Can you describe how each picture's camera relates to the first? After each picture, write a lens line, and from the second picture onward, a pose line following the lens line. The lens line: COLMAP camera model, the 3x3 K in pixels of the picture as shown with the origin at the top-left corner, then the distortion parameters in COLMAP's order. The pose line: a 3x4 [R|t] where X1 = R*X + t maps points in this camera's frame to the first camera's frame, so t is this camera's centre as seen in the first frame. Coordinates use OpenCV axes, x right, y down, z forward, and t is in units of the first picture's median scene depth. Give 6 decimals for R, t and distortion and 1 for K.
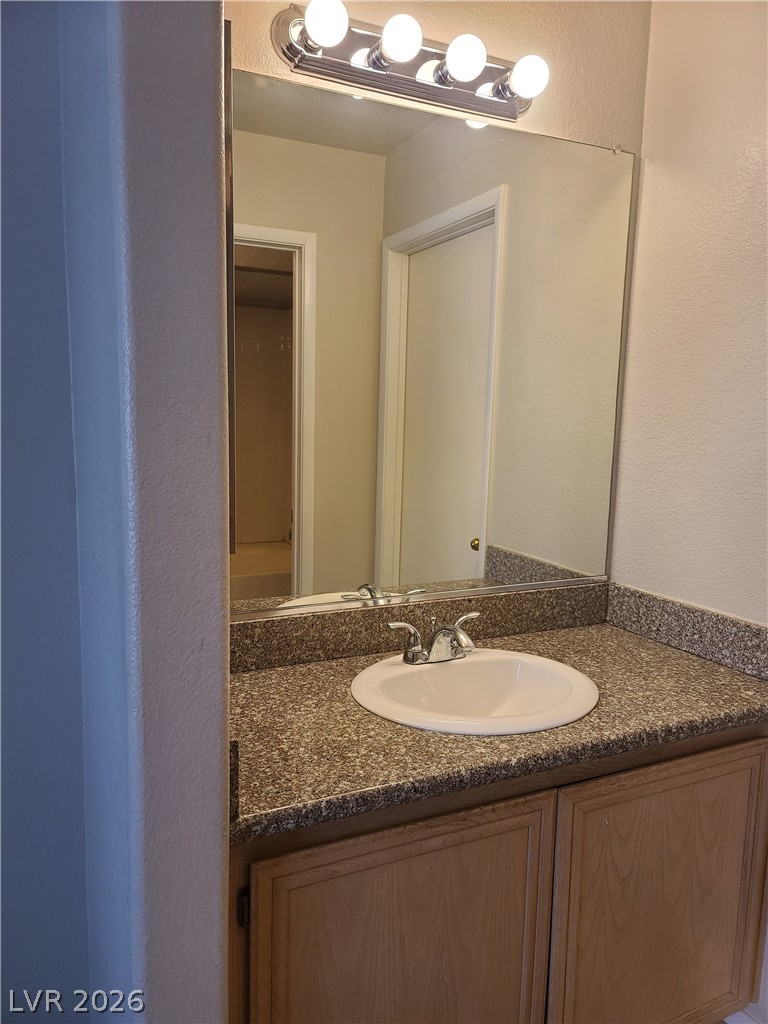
lens RADIAL K [[751.5, 0, 380.3], [0, 751.5, 509.5], [0, 0, 1]] dist [0.073180, -0.048780]
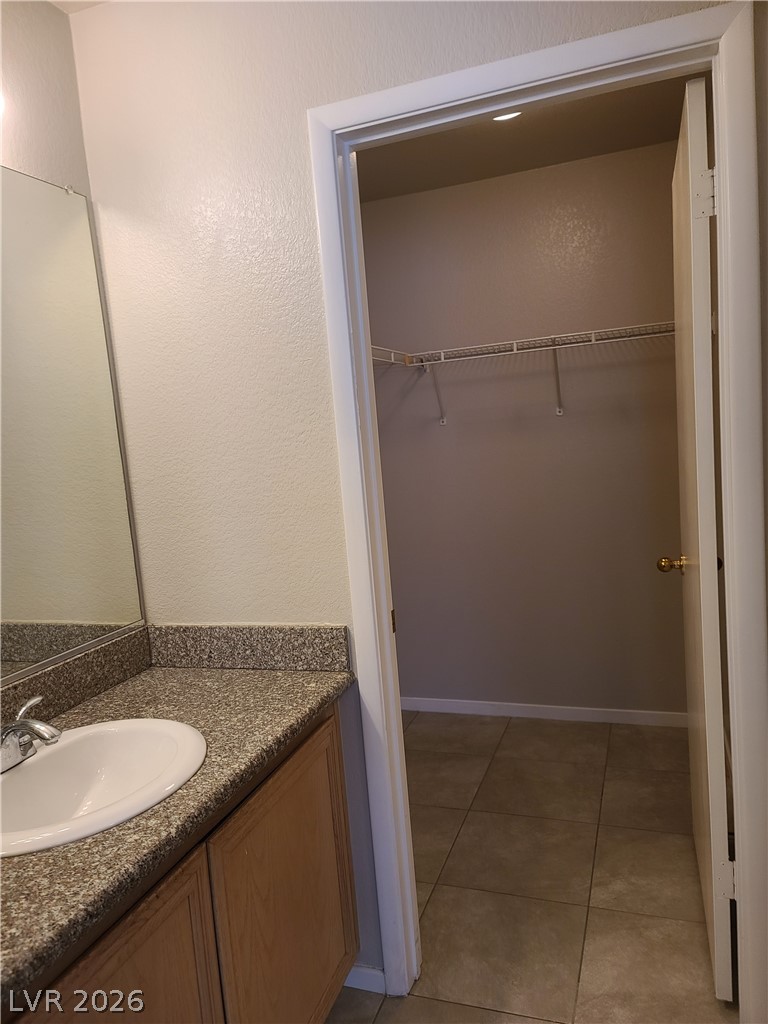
lens RADIAL K [[751.5, 0, 362.9], [0, 751.5, 515.8], [0, 0, 1]] dist [0.073180, -0.048780]
pose [[0.721956, -0.155341, 0.674277, -0.163121], [0.186338, 0.982121, 0.026749, -0.021443], [-0.666377, 0.106332, 0.737994, 0.085343]]
